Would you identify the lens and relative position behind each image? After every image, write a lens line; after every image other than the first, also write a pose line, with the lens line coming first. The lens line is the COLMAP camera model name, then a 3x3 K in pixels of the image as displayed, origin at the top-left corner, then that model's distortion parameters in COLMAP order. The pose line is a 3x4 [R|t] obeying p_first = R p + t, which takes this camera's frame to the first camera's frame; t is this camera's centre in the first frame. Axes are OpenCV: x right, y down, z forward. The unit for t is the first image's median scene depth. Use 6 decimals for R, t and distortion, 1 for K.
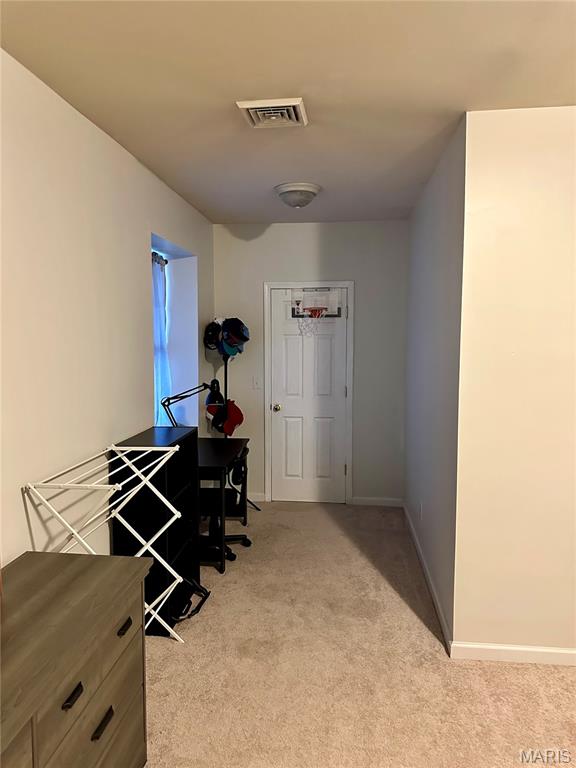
lens RADIAL K [[540.4, 0, 288.0], [0, 540.4, 384.0], [0, 0, 1]] dist [0.079055, -0.116249]
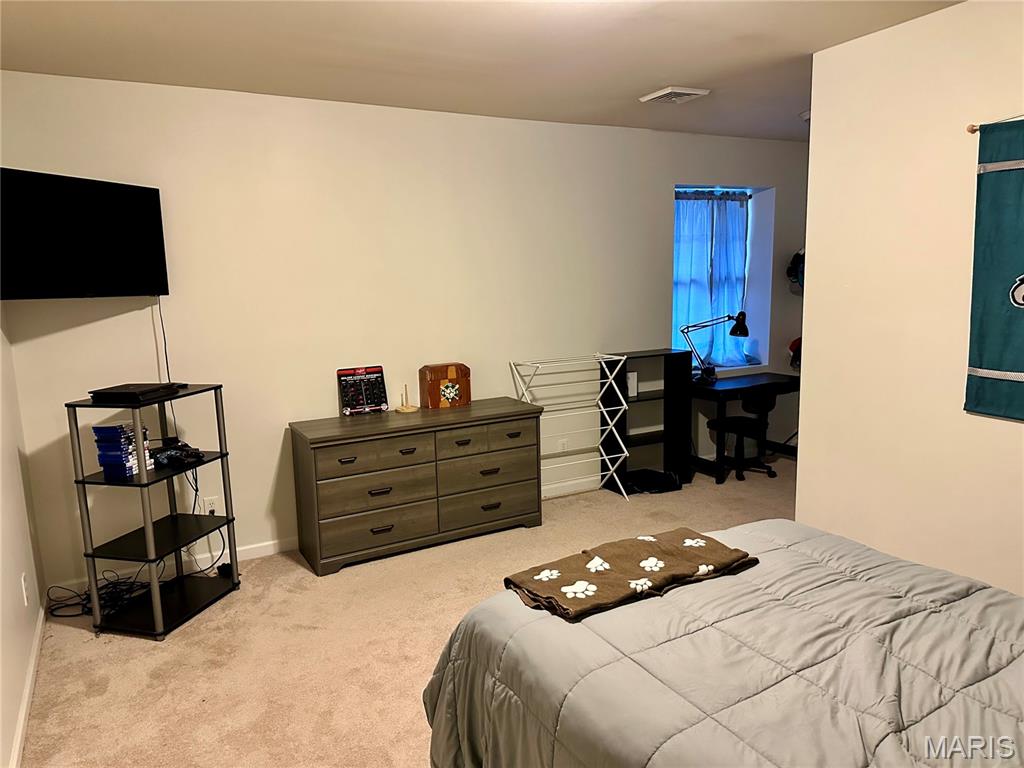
lens RADIAL K [[720.6, 0, 513.9], [0, 720.6, 395.0], [0, 0, 1]] dist [0.079055, -0.116249]
pose [[0.572861, 0.109388, -0.812321, 0.831328], [-0.036095, 0.993460, 0.108326, 0.017213], [0.818858, -0.032735, 0.573062, -0.200860]]
